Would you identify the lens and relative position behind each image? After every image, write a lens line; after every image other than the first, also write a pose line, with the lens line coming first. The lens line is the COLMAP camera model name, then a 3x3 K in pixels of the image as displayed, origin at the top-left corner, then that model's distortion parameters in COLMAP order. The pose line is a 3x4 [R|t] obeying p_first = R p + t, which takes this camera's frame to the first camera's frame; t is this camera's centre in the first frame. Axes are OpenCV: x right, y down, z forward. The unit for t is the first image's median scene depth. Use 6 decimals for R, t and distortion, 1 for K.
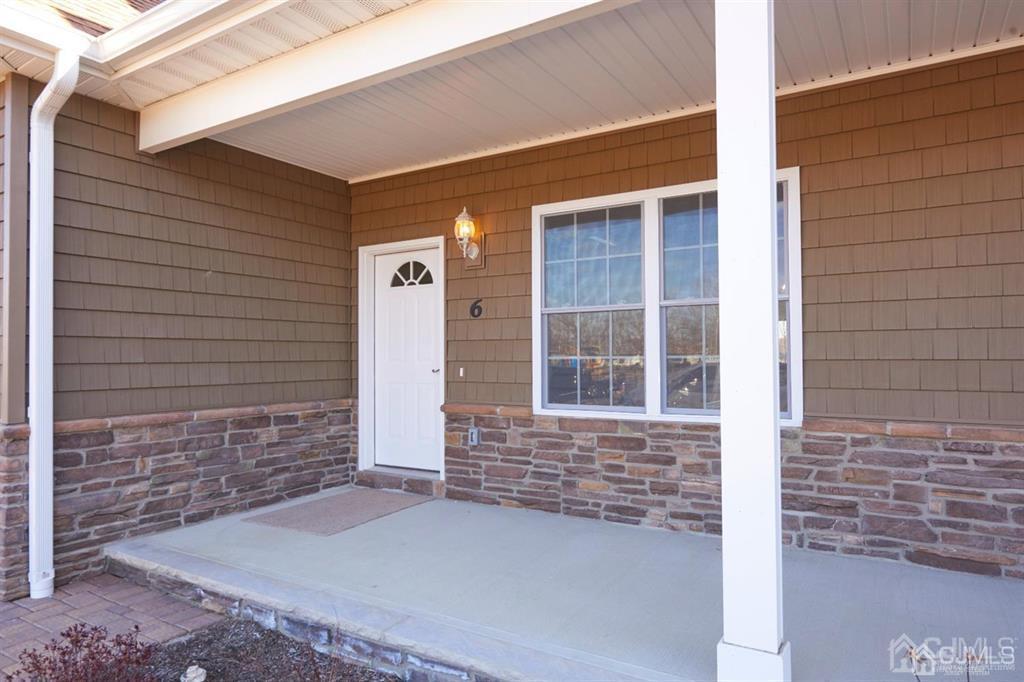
lens RADIAL K [[630.1, 0, 519.0], [0, 630.1, 344.1], [0, 0, 1]] dist [-0.001646, 0.000378]
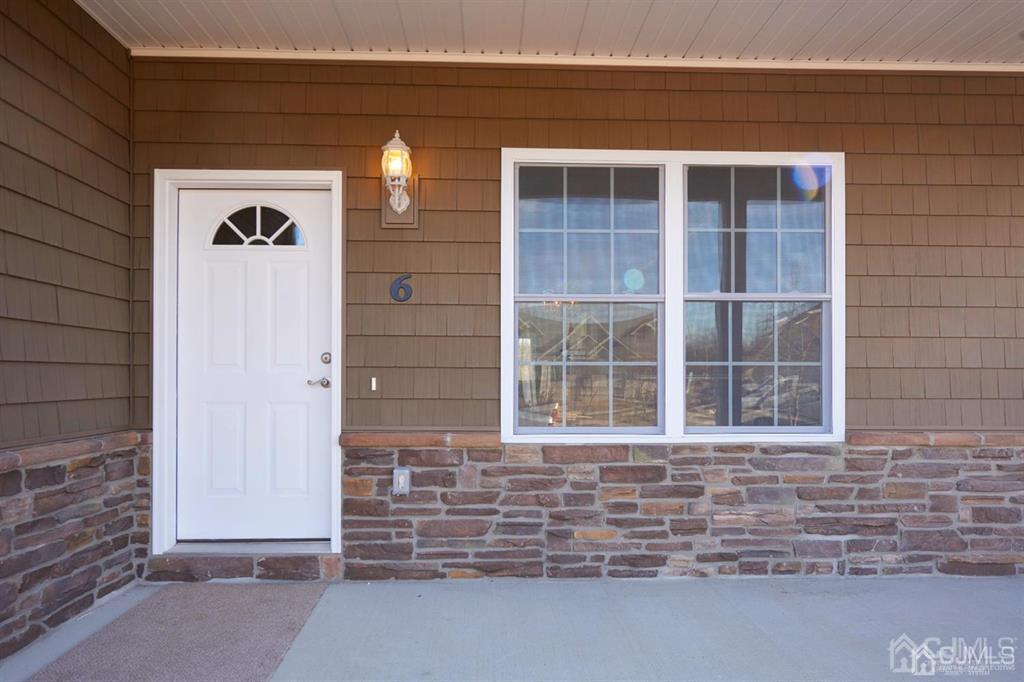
lens RADIAL K [[676.9, 0, 502.6], [0, 676.9, 370.9], [0, 0, 1]] dist [-0.000983, 0.003018]
pose [[0.835842, 0.012402, 0.548830, -0.391361], [-0.018180, 0.999822, 0.005095, 0.026868], [-0.548669, -0.014236, 0.835918, 0.363050]]
